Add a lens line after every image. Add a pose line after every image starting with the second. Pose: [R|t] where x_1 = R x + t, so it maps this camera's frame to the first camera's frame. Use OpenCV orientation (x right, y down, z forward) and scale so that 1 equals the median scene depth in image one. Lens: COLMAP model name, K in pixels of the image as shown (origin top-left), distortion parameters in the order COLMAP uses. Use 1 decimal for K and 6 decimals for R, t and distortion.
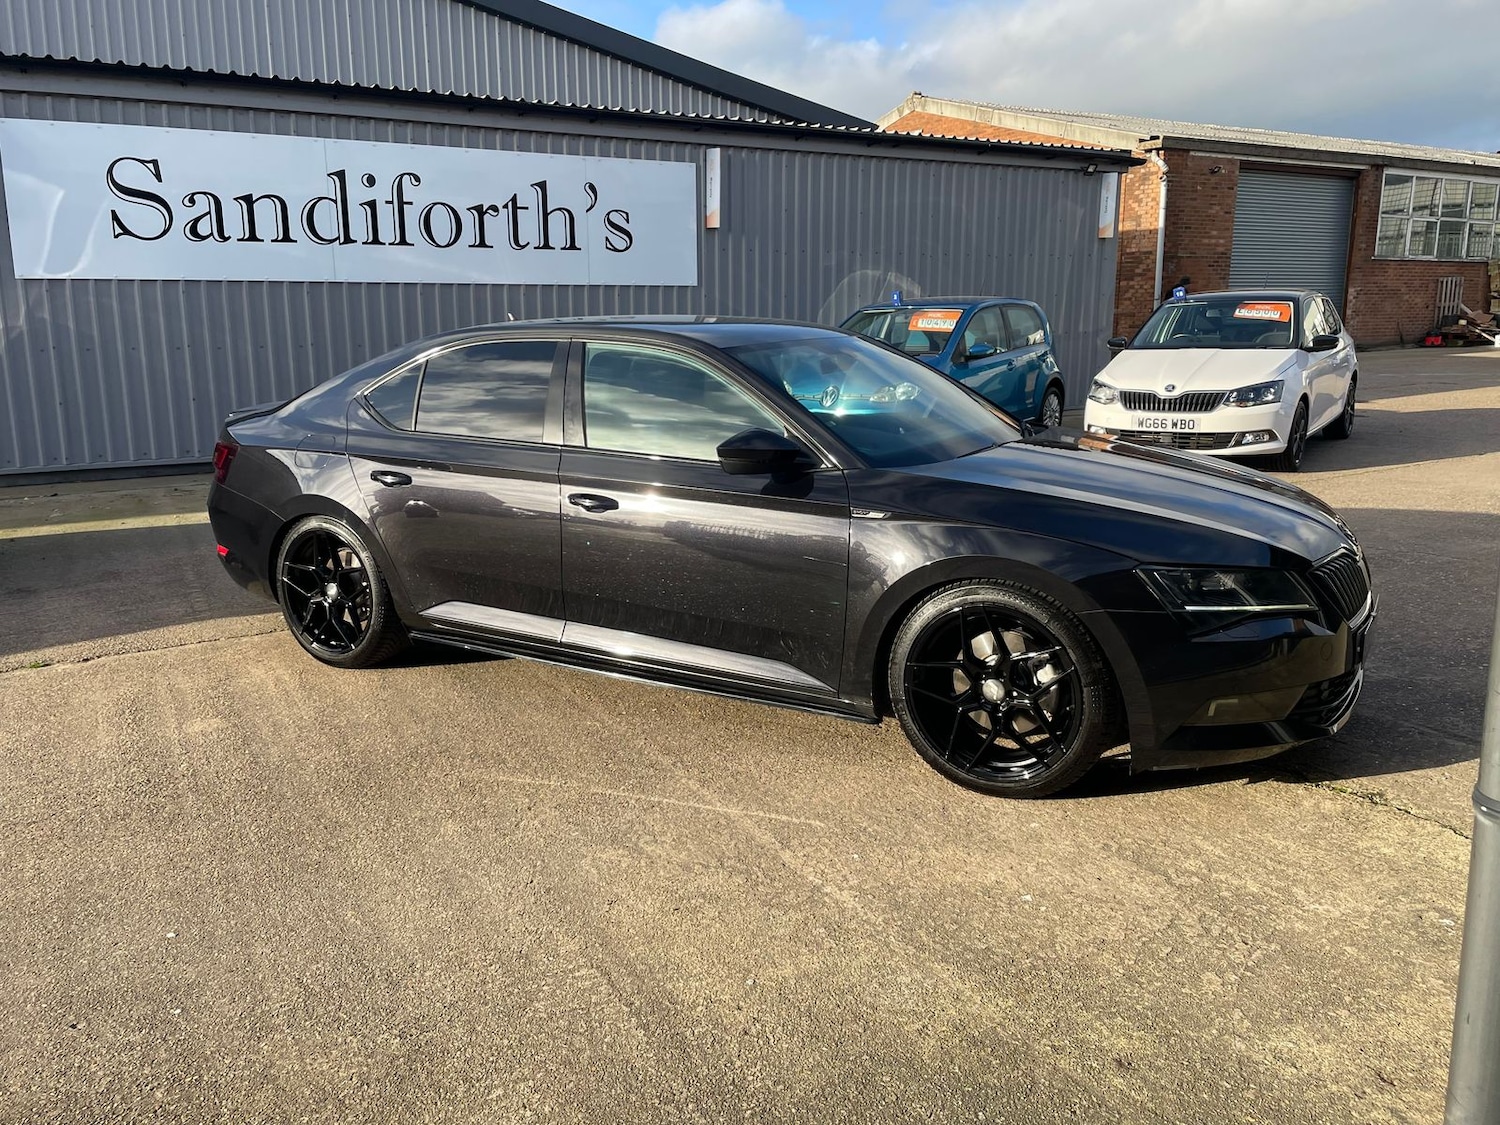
lens RADIAL K [[1180.2, 0, 741.6], [0, 1180.2, 553.4], [0, 0, 1]] dist [0.090108, -0.116421]
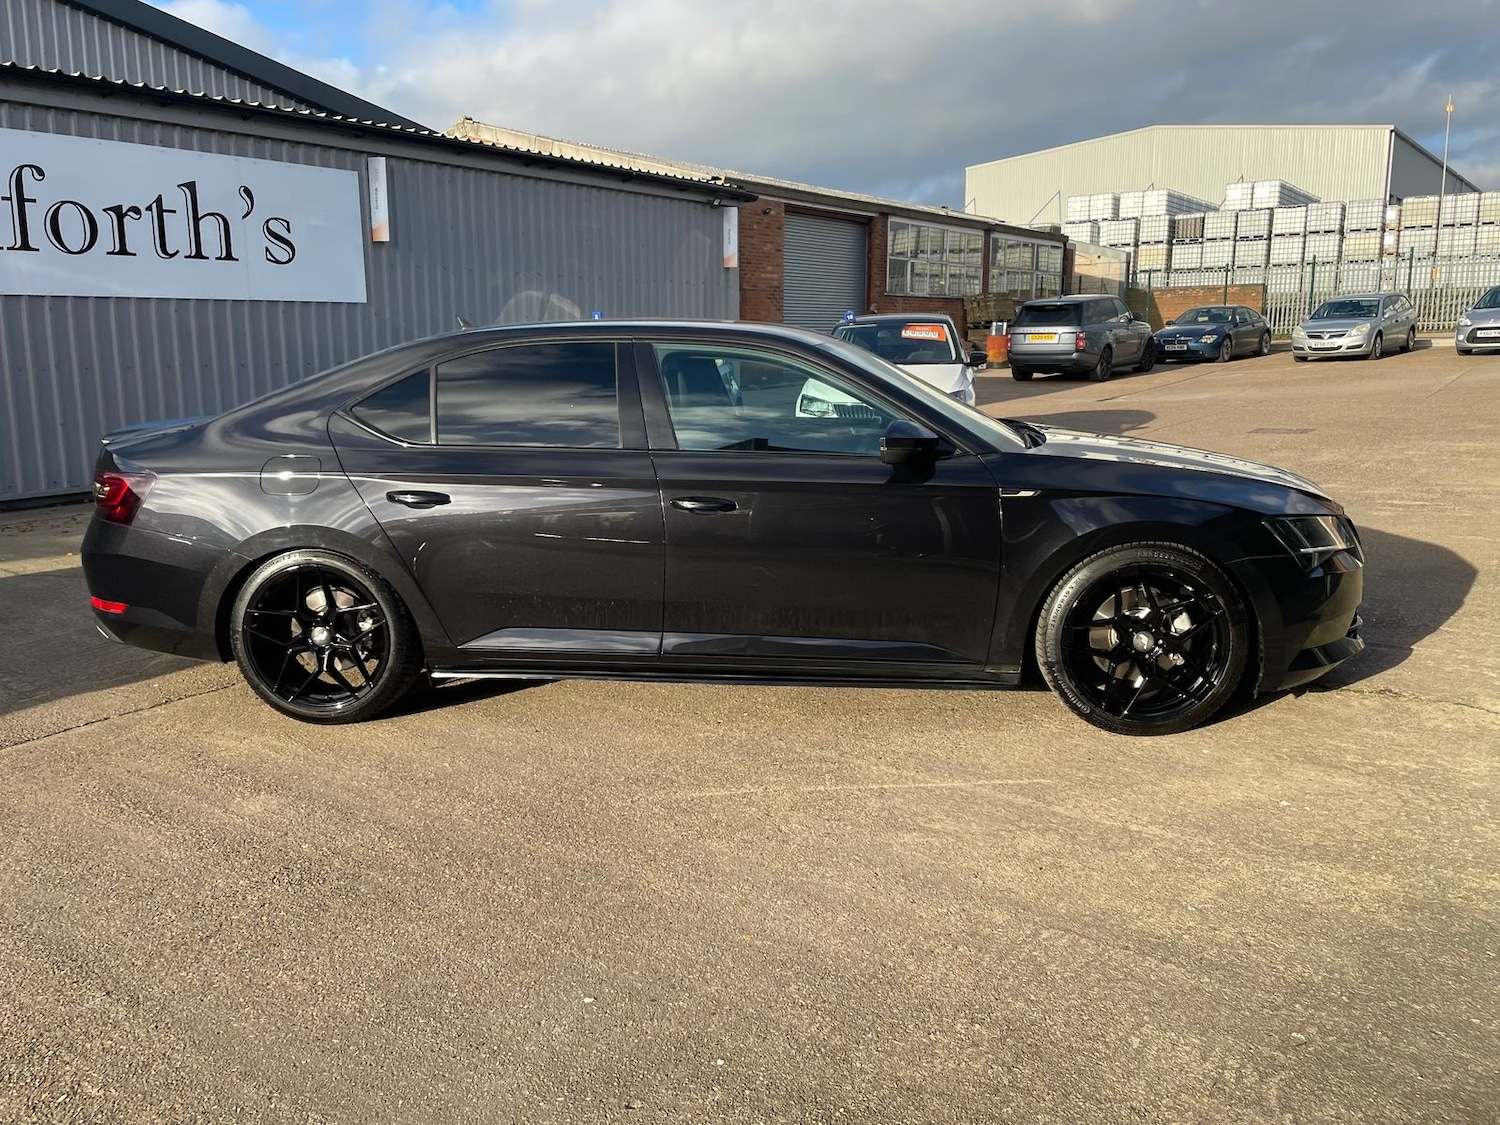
lens RADIAL K [[1180.2, 0, 758.5], [0, 1180.2, 559.3], [0, 0, 1]] dist [0.090108, -0.116421]
pose [[0.907381, -0.079054, 0.412807, -0.213450], [0.087713, 0.996144, -0.002036, 0.002995], [-0.411054, 0.038056, 0.910816, 0.043411]]
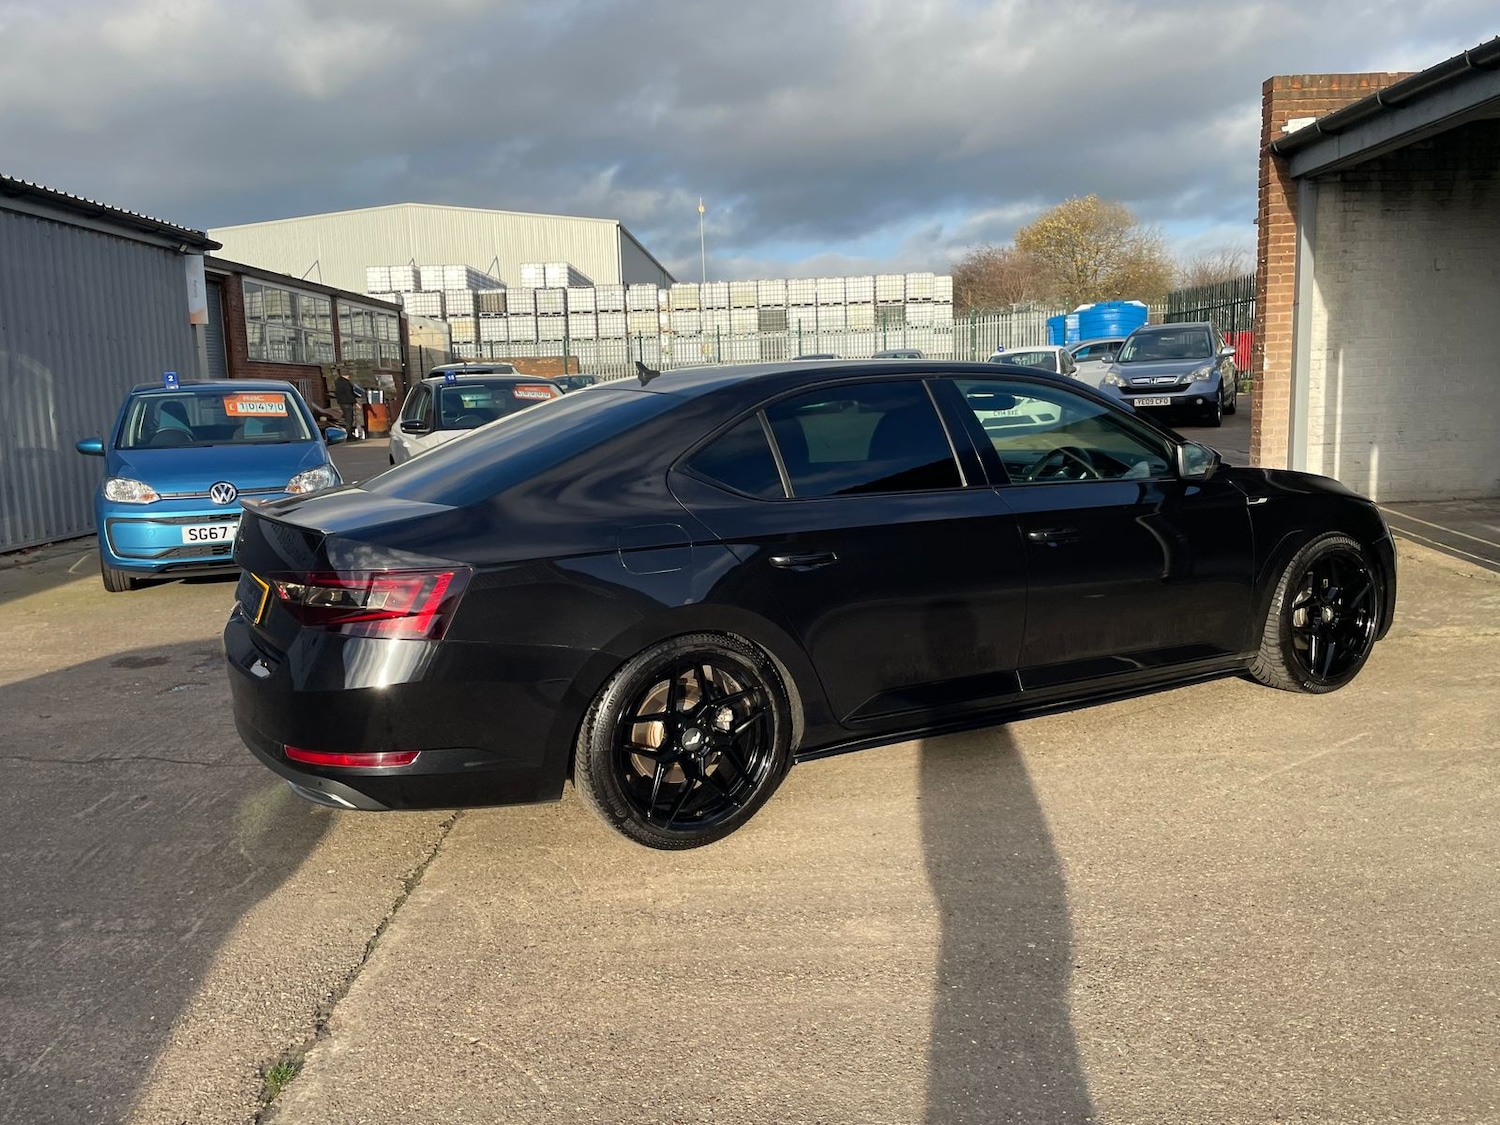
lens RADIAL K [[1180.2, 0, 760.3], [0, 1180.2, 569.6], [0, 0, 1]] dist [0.090108, -0.116421]
pose [[0.494450, -0.136750, 0.858382, -0.478482], [0.202632, 0.978472, 0.039160, -0.045385], [-0.845257, 0.154572, 0.511515, 0.308608]]
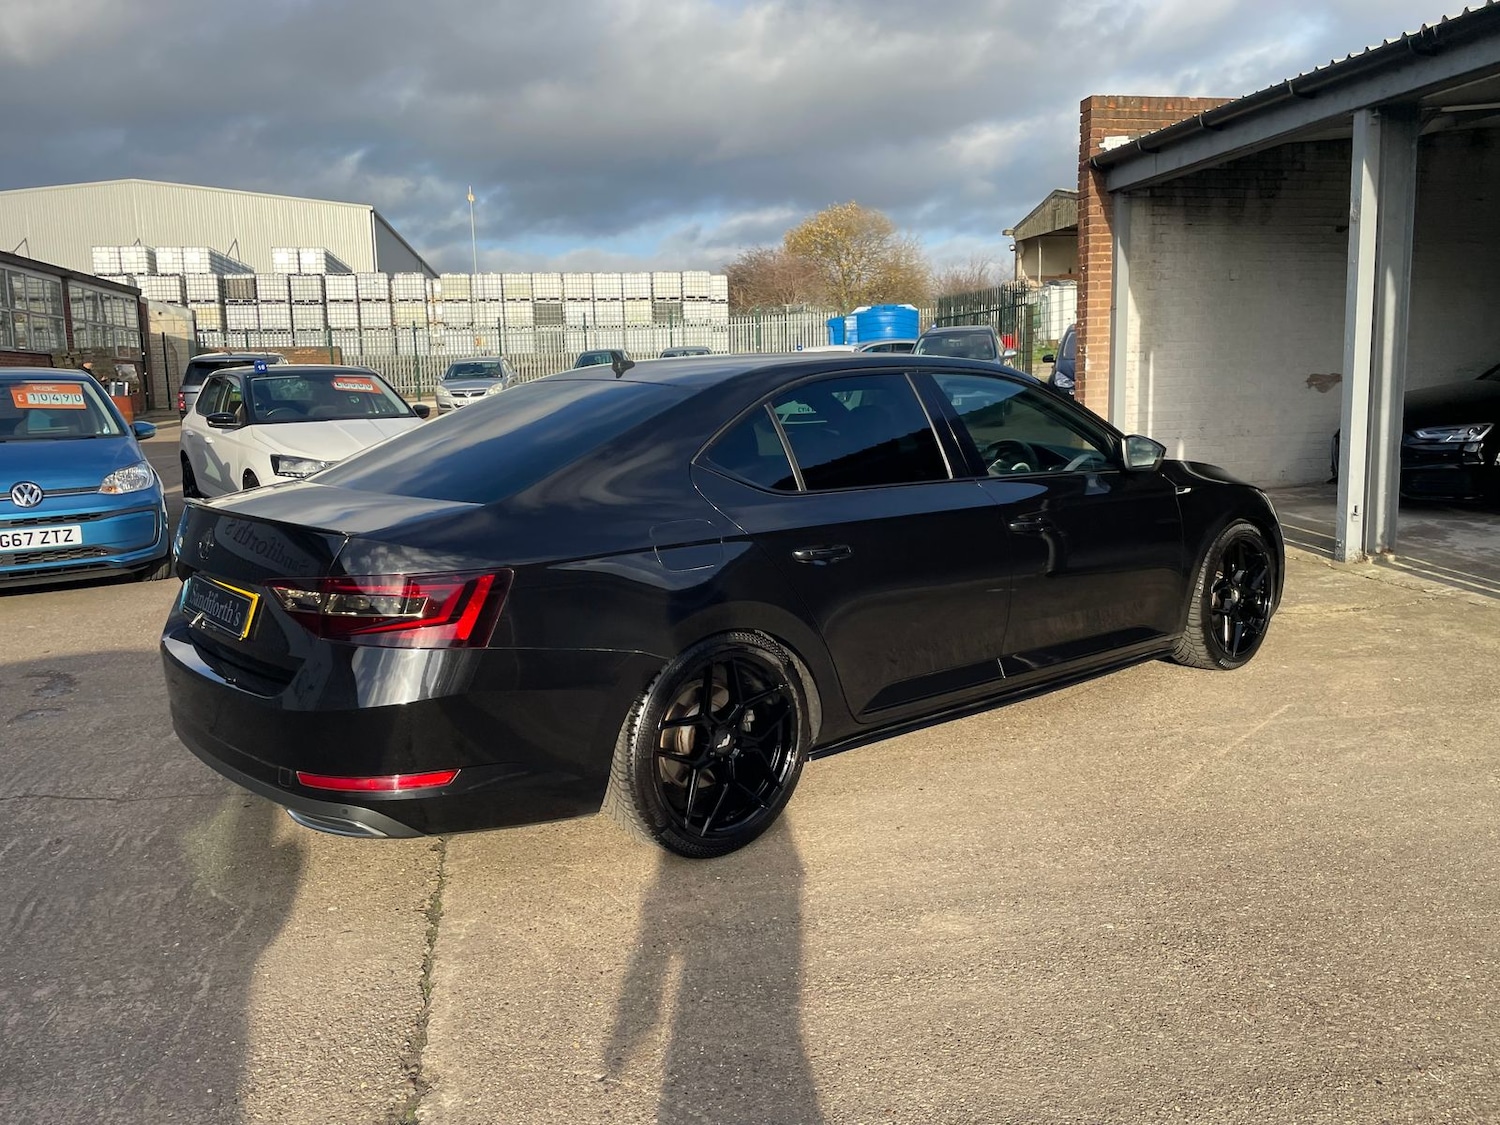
lens RADIAL K [[1180.2, 0, 761.3], [0, 1180.2, 556.3], [0, 0, 1]] dist [0.090108, -0.116421]
pose [[0.311925, -0.137965, 0.940036, -0.503192], [0.212526, 0.974462, 0.072497, -0.061264], [-0.926032, 0.177169, 0.333280, 0.383999]]
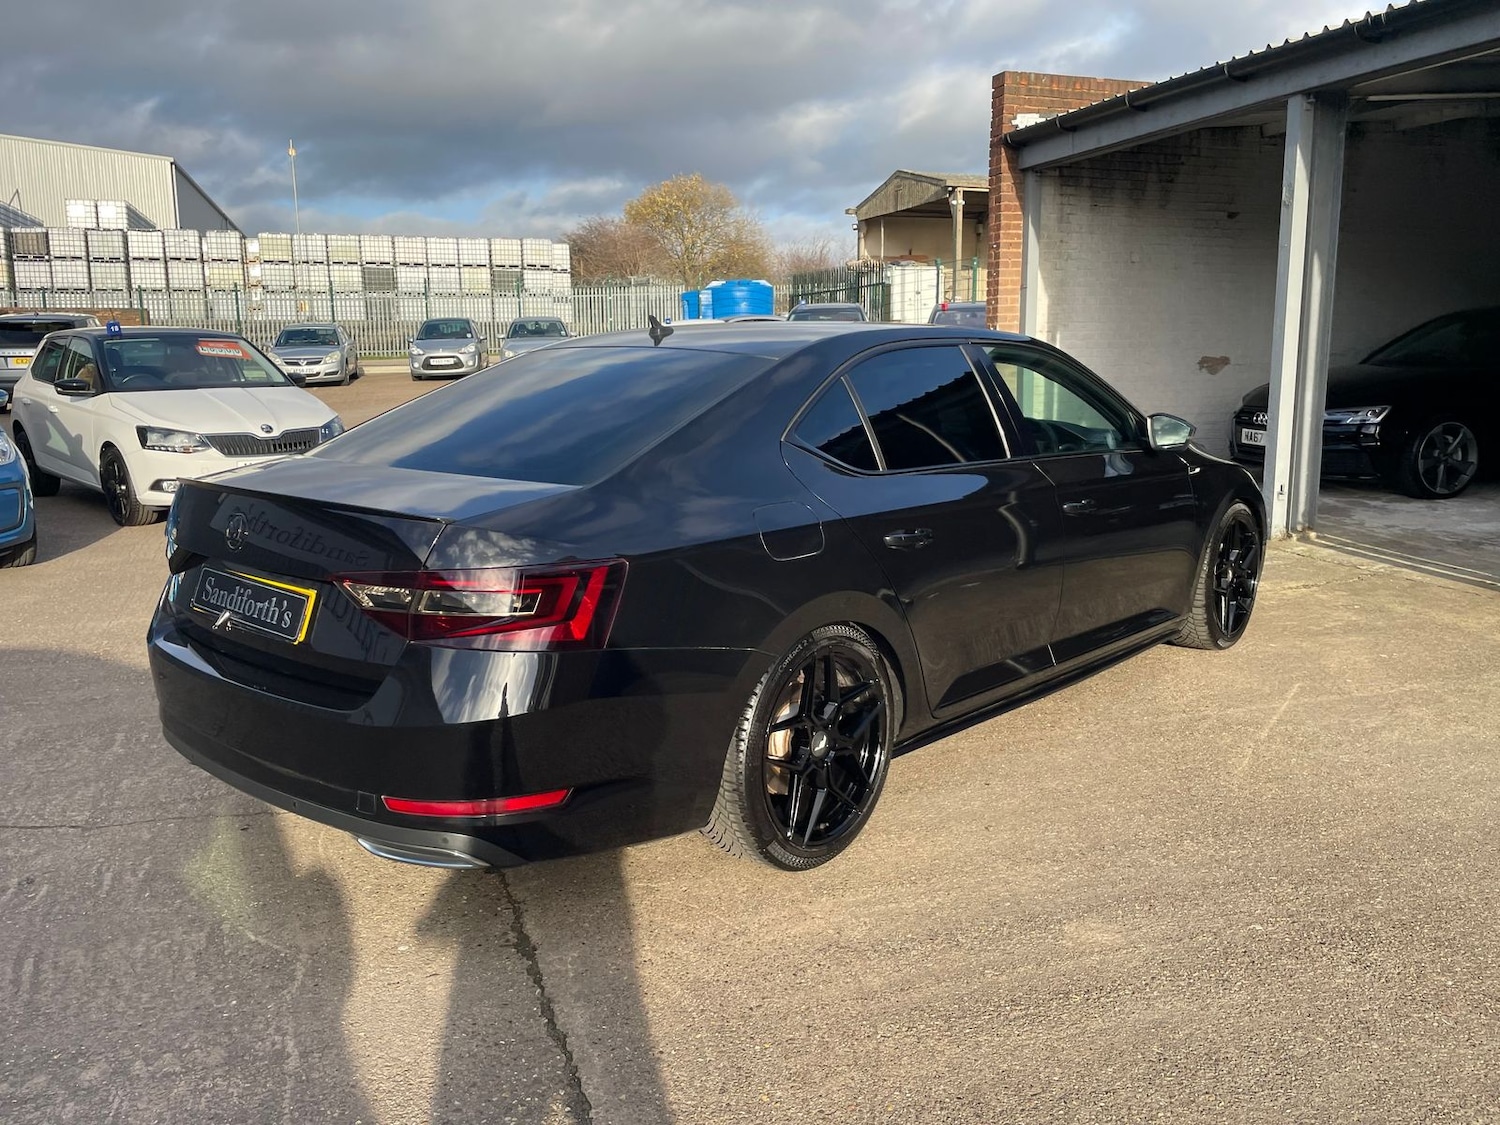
lens RADIAL K [[1180.2, 0, 760.1], [0, 1180.2, 566.0], [0, 0, 1]] dist [0.090108, -0.116421]
pose [[0.174850, -0.166197, 0.970467, -0.492733], [0.204482, 0.970290, 0.129325, -0.077148], [-0.963127, 0.175831, 0.203640, 0.463776]]
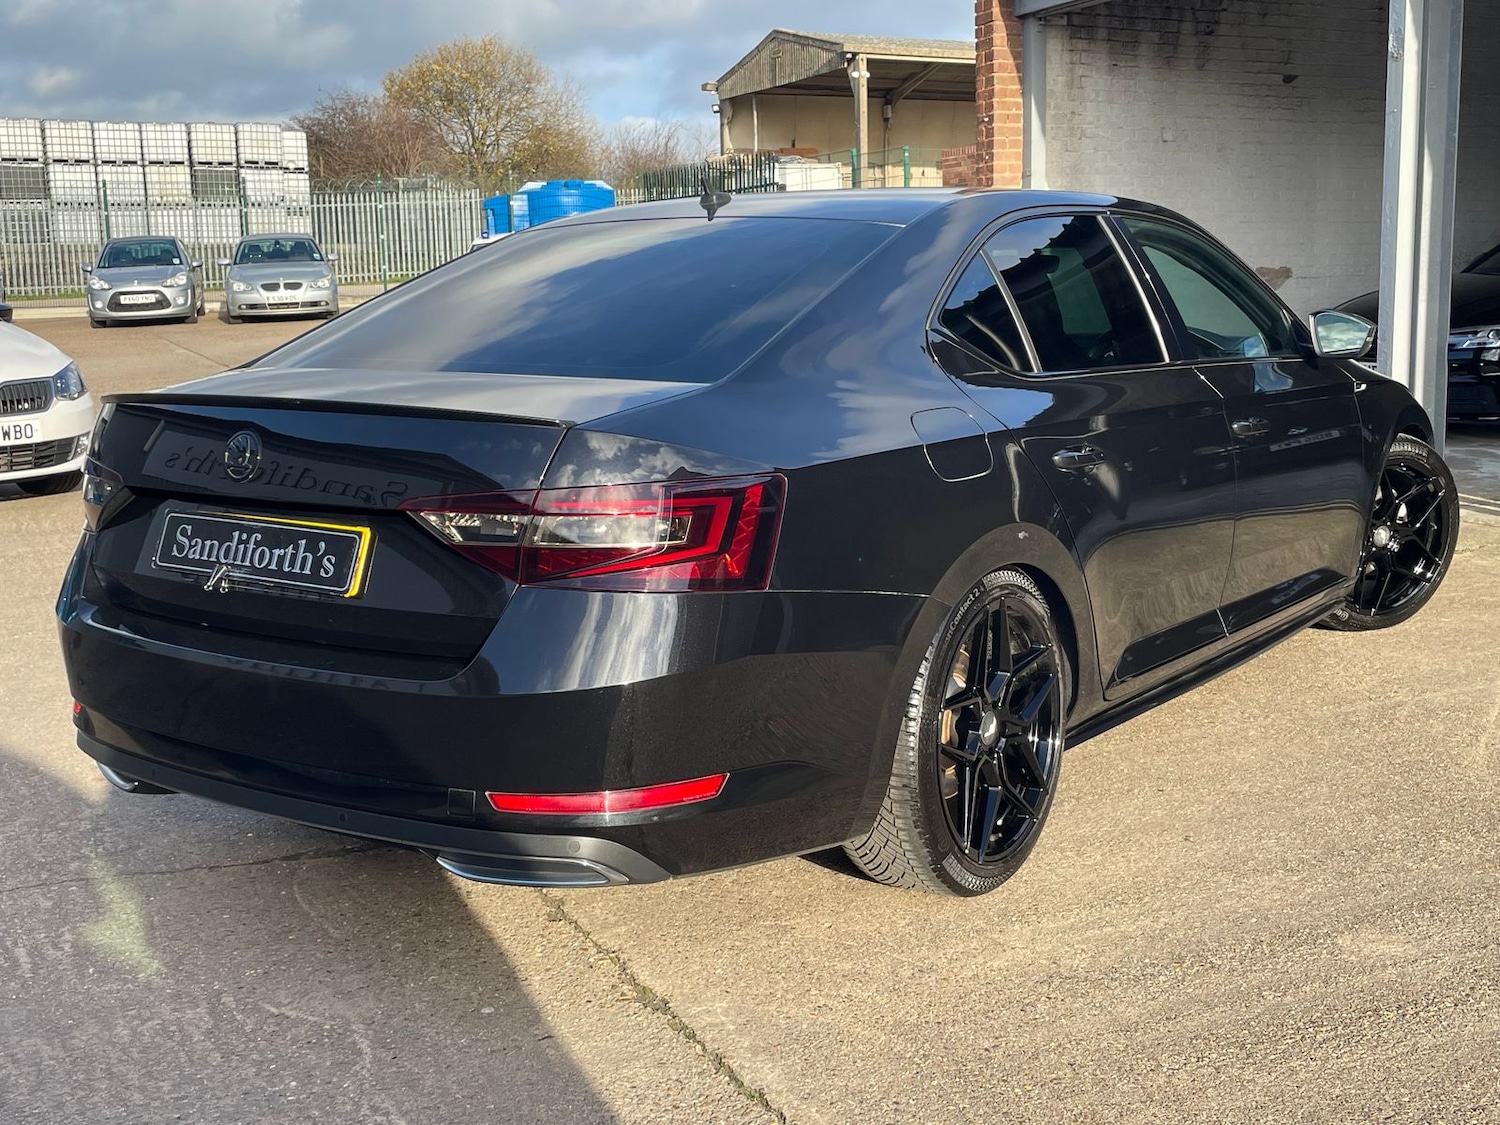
lens RADIAL K [[1687.8, 0, 752.8], [0, 1687.8, 551.2], [0, 0, 1]] dist [0.056808, 0.000000]
pose [[0.066921, -0.145721, 0.987060, -0.527894], [0.219447, 0.967203, 0.127911, -0.075687], [-0.973327, 0.208047, 0.096704, 0.529926]]
